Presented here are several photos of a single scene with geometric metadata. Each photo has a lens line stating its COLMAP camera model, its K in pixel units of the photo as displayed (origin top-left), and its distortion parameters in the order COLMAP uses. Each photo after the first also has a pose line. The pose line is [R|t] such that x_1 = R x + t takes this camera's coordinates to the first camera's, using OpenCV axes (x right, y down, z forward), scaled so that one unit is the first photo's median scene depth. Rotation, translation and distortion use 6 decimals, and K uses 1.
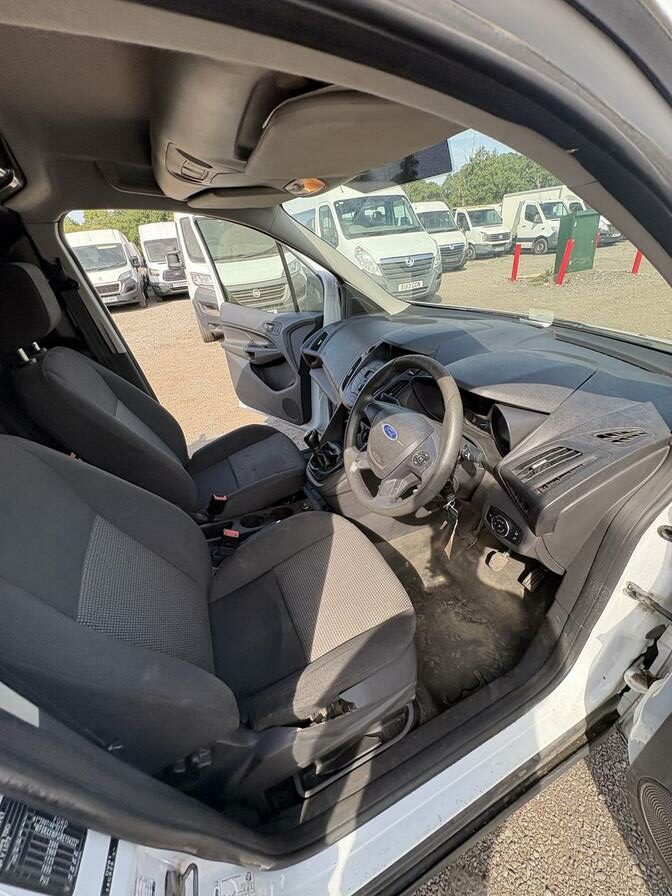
lens RADIAL K [[357.5, 0, 336.9], [0, 357.5, 449.6], [0, 0, 1]] dist [-0.001661, 0.000254]
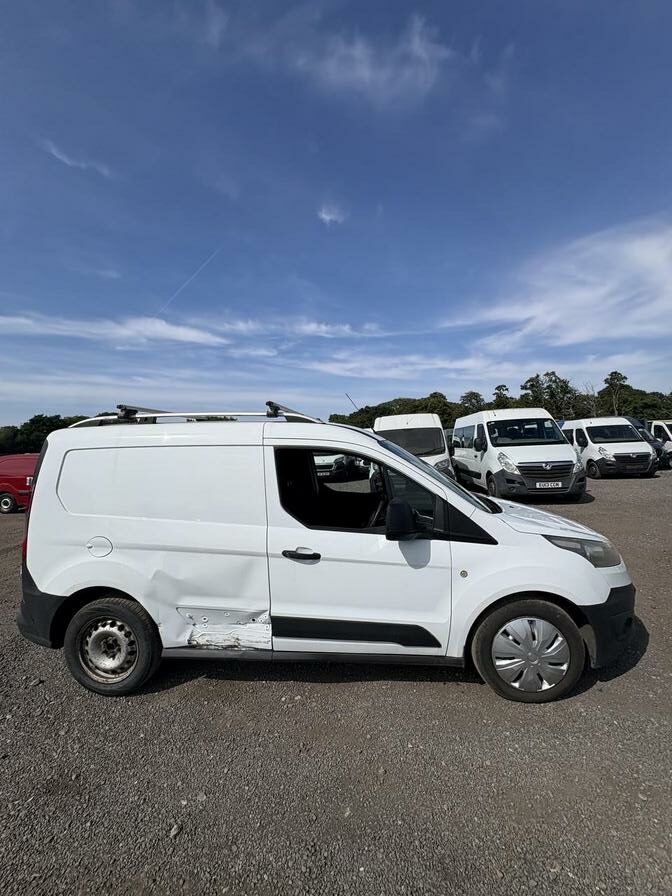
lens RADIAL K [[357.5, 0, 331.1], [0, 357.5, 446.8], [0, 0, 1]] dist [-0.001661, 0.000254]
pose [[0.862880, 0.046923, -0.503227, 0.671682], [-0.284305, 0.868274, -0.406534, 0.437455], [0.417863, 0.493860, 0.762557, -0.969062]]
